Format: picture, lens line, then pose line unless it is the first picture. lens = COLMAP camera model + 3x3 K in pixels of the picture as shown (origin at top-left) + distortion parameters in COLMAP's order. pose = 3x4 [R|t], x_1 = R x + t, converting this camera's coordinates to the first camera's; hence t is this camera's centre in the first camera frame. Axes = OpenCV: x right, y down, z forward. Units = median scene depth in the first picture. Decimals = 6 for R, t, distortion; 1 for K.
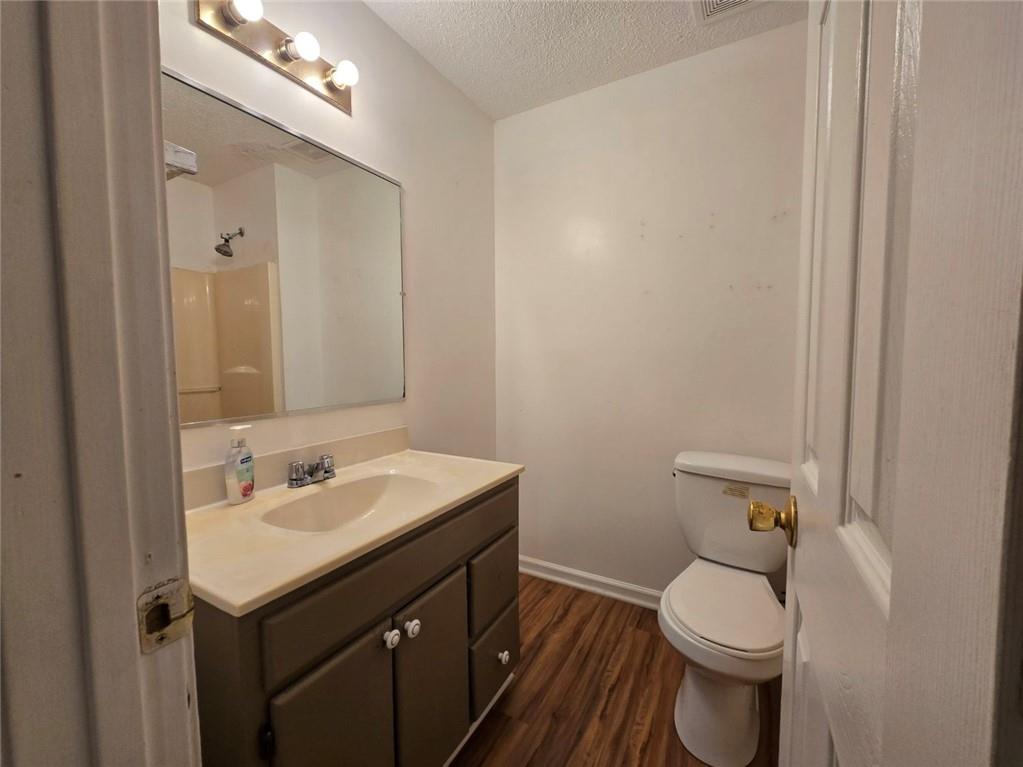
lens RADIAL K [[419.3, 0, 511.5], [0, 419.3, 383.5], [0, 0, 1]] dist [-0.044564, 0.036004]
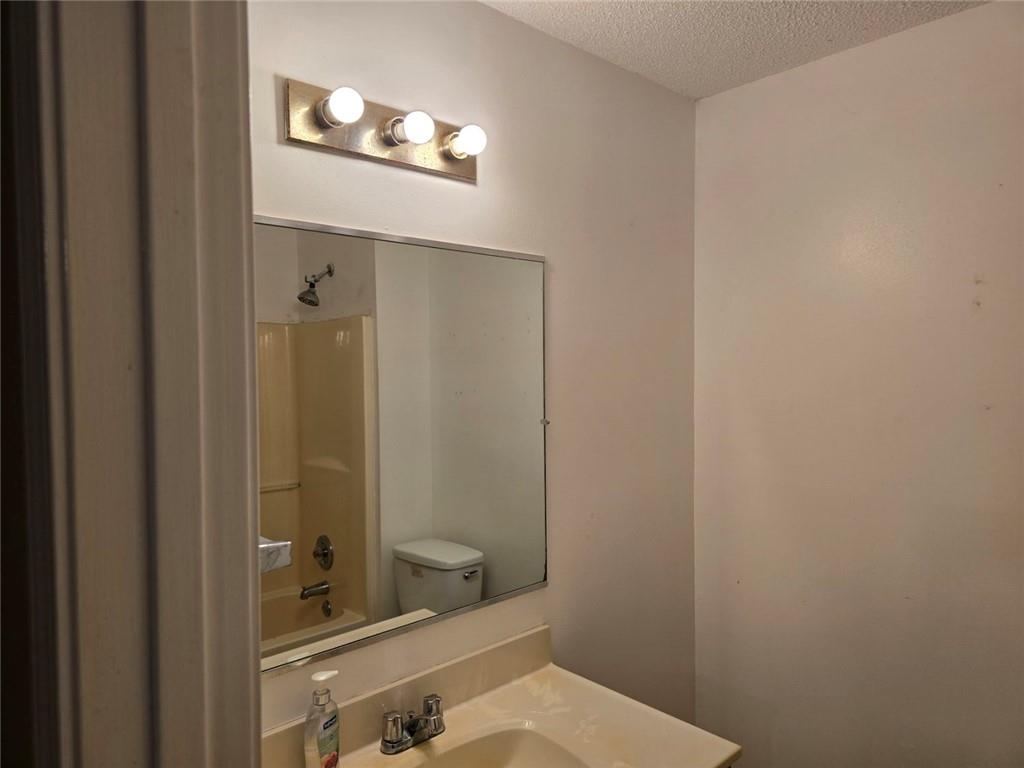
lens RADIAL K [[681.2, 0, 512.0], [0, 681.2, 384.0], [0, 0, 1]] dist [0.044938, 0.000022]
pose [[0.952549, 0.011579, -0.304165, 0.020133], [-0.018082, 0.999664, -0.018571, -0.303948], [0.303848, 0.023189, 0.952438, -0.057292]]
